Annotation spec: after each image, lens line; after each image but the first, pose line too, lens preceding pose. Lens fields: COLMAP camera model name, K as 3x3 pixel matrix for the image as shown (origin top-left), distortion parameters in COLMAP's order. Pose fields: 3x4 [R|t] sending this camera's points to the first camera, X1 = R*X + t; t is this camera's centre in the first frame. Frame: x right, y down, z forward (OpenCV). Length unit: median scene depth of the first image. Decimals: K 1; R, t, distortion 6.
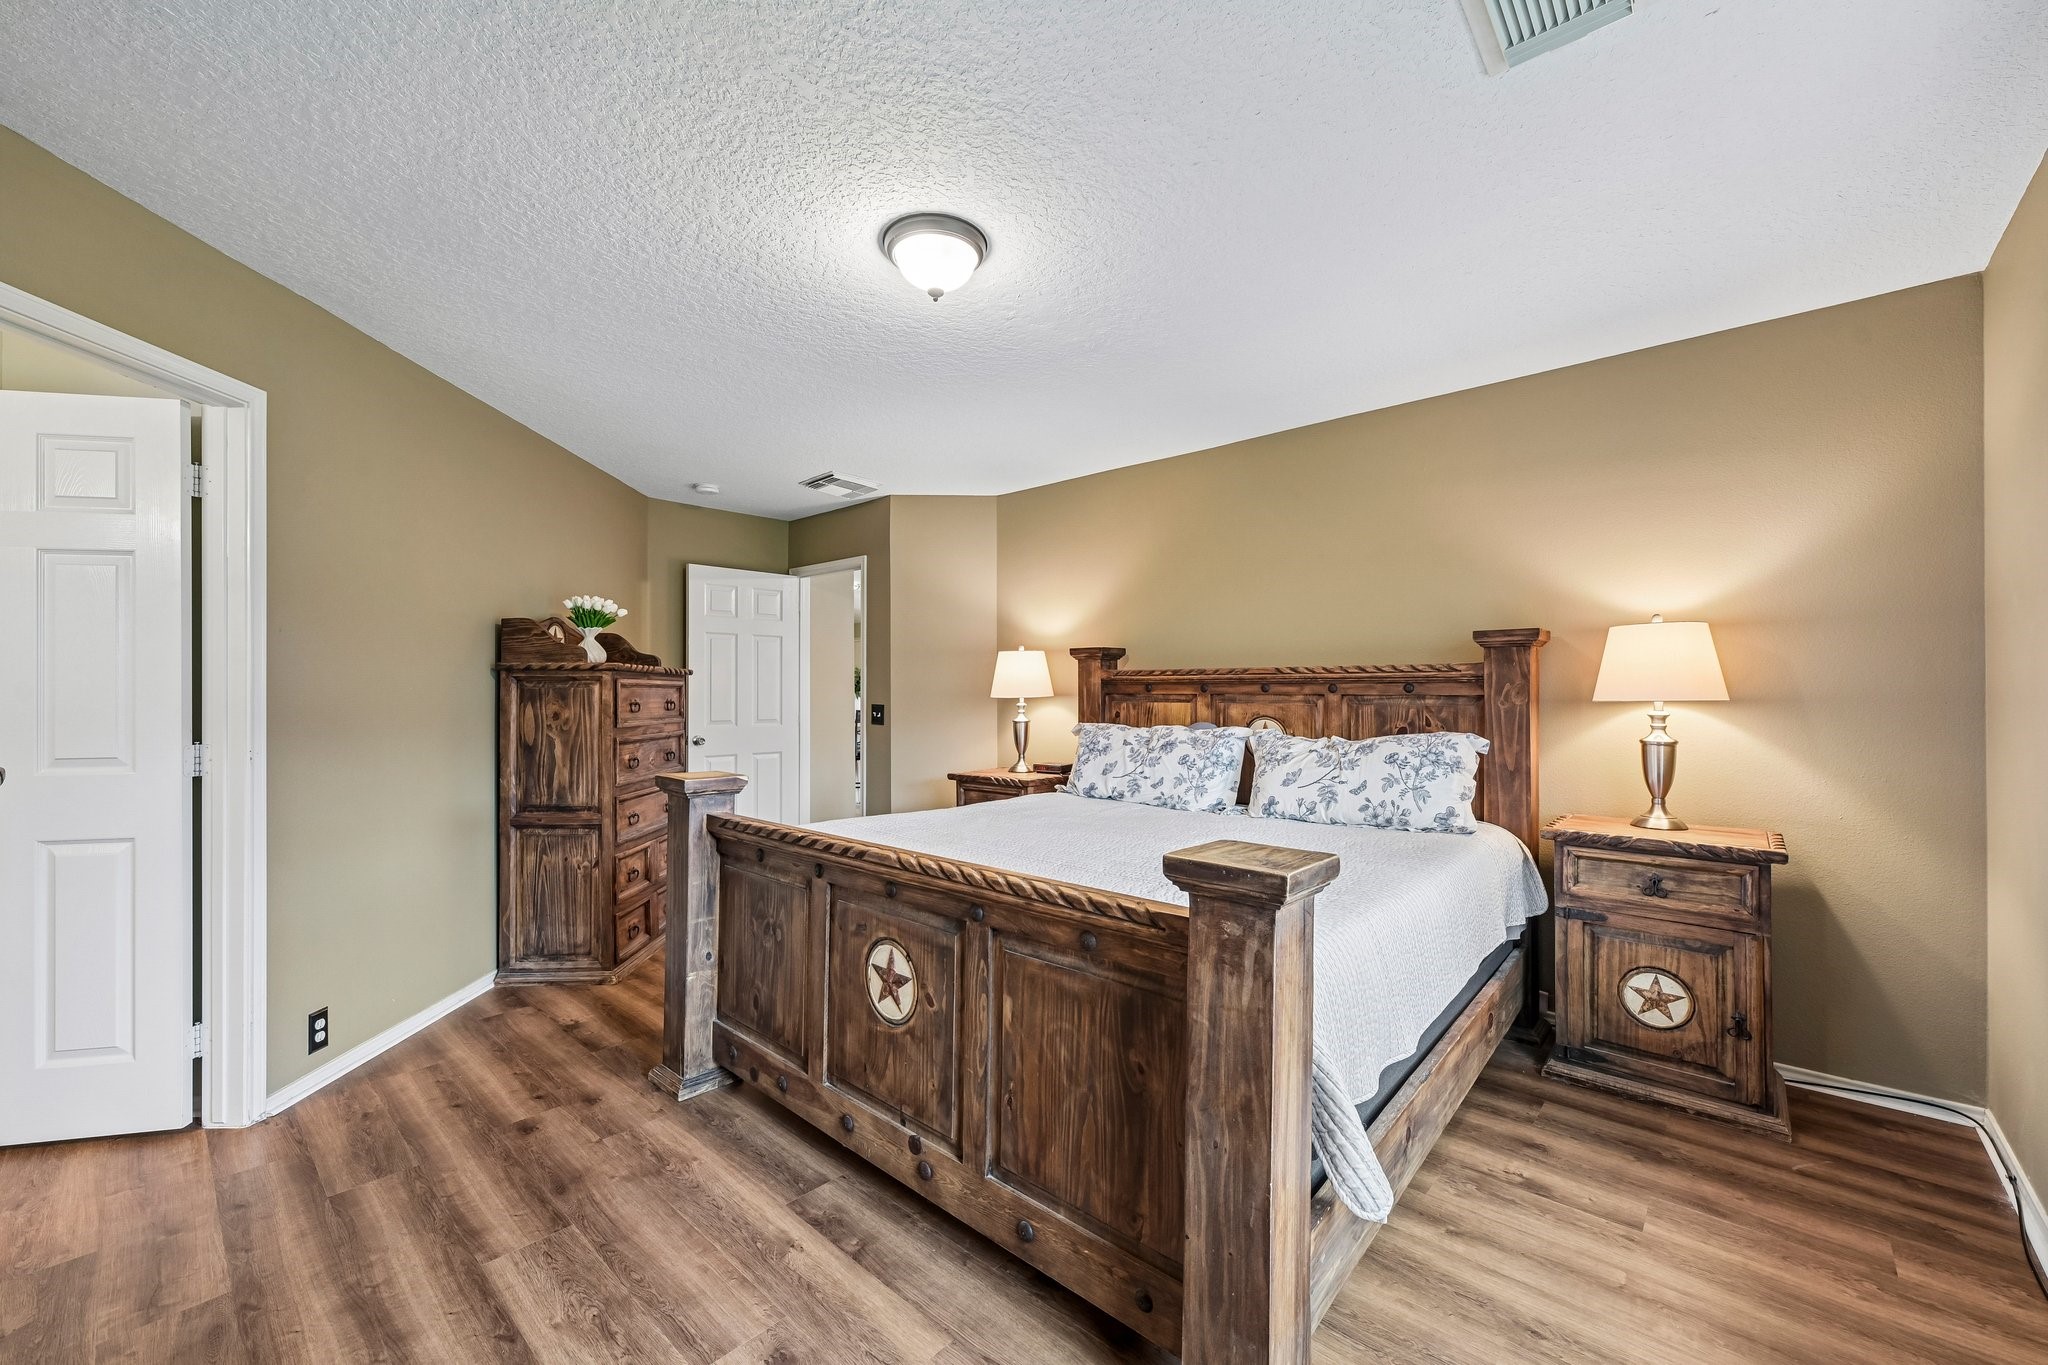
lens RADIAL K [[809.9, 0, 1023.8], [0, 809.9, 687.0], [0, 0, 1]] dist [-0.001198, 0.000036]
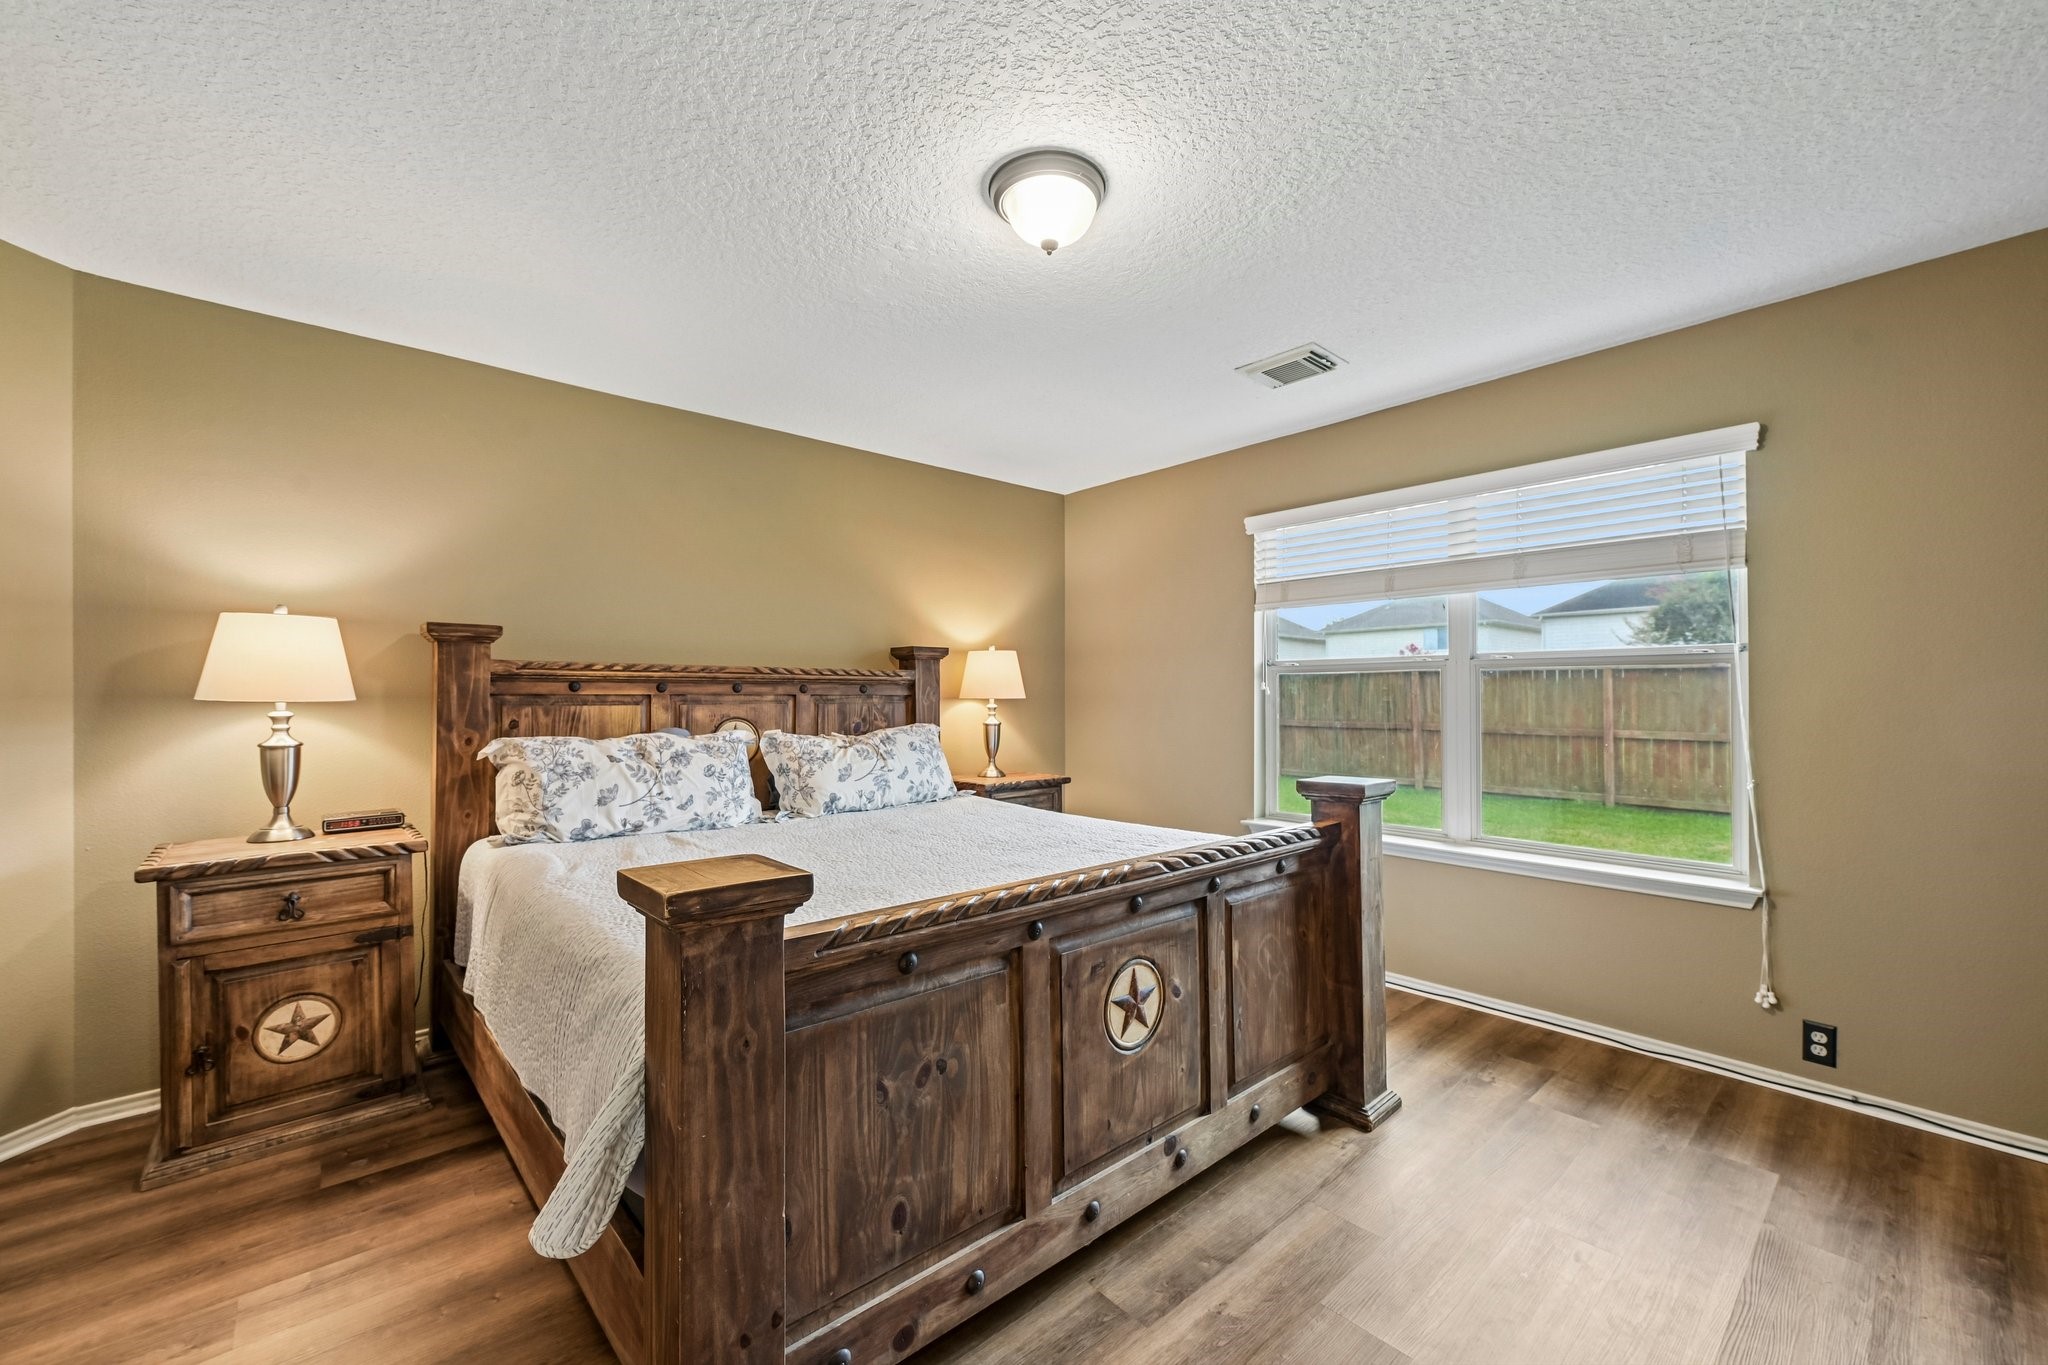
lens RADIAL K [[809.9, 0, 1023.8], [0, 809.9, 687.0], [0, 0, 1]] dist [-0.001198, 0.000036]
pose [[0.111588, 0.008575, 0.993718, -0.640096], [-0.006196, 0.999949, -0.007933, 0.005886], [-0.993735, -0.005272, 0.111636, 0.596153]]
